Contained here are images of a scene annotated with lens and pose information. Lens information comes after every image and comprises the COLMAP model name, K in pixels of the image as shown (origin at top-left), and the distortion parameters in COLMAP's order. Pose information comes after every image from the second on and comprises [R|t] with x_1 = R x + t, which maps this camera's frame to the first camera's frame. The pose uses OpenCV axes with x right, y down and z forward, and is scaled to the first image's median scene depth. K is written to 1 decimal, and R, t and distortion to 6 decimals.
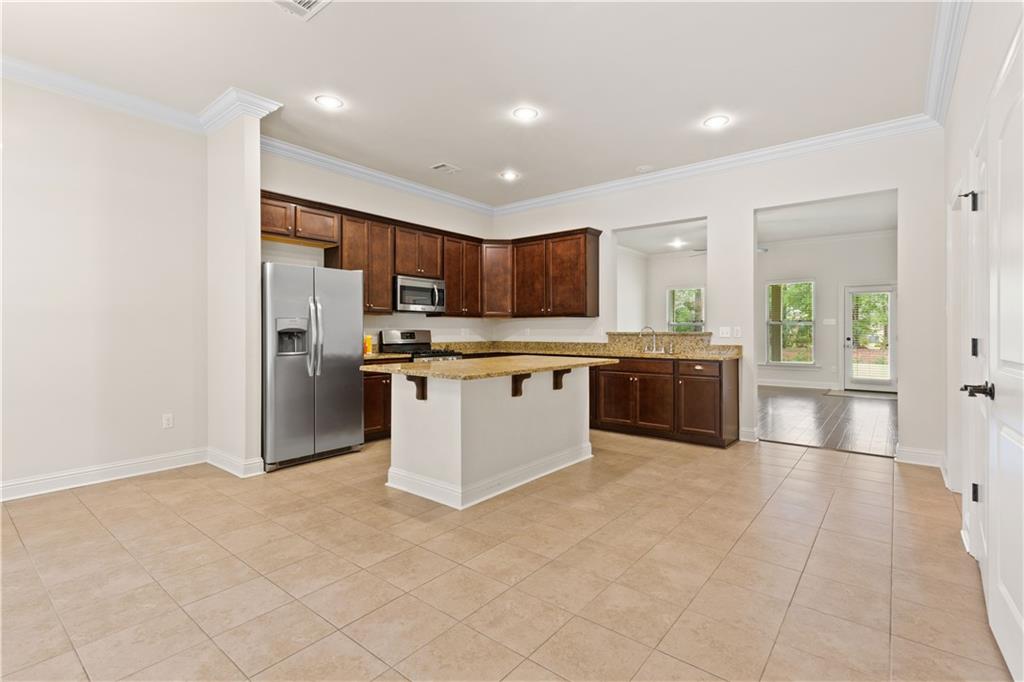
lens RADIAL K [[469.3, 0, 506.7], [0, 469.3, 333.4], [0, 0, 1]] dist [0.002512, 0.000154]
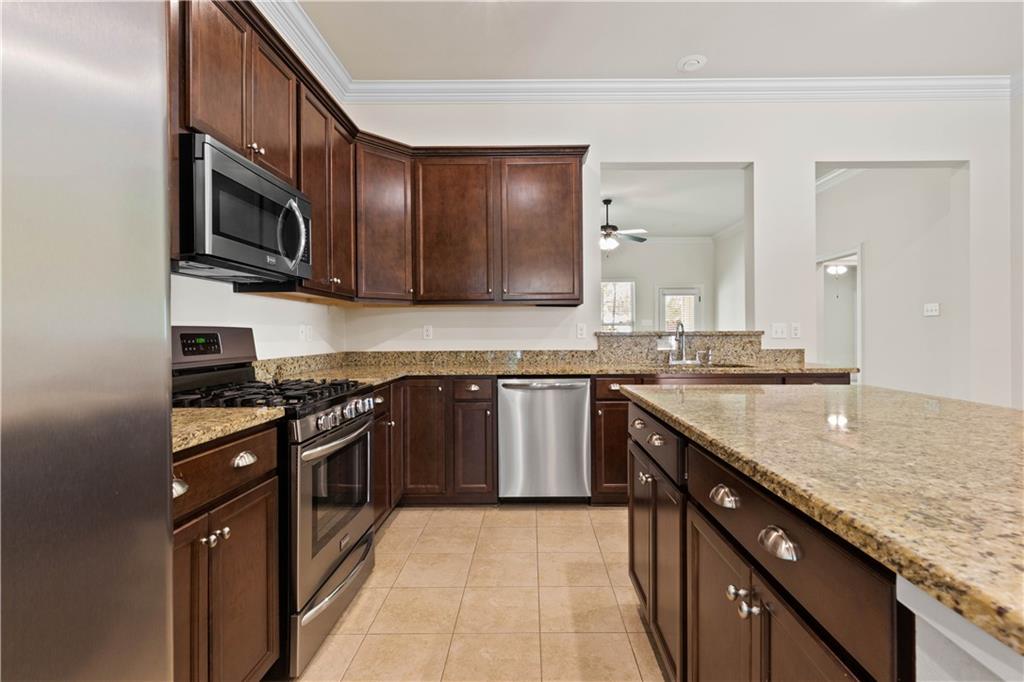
lens RADIAL K [[469.3, 0, 515.2], [0, 469.3, 334.2], [0, 0, 1]] dist [0.002512, 0.000154]
pose [[0.783153, -0.005209, 0.621807, -0.229326], [0.009592, 0.999947, -0.003704, 0.001377], [-0.621755, 0.008865, 0.783161, 0.574447]]
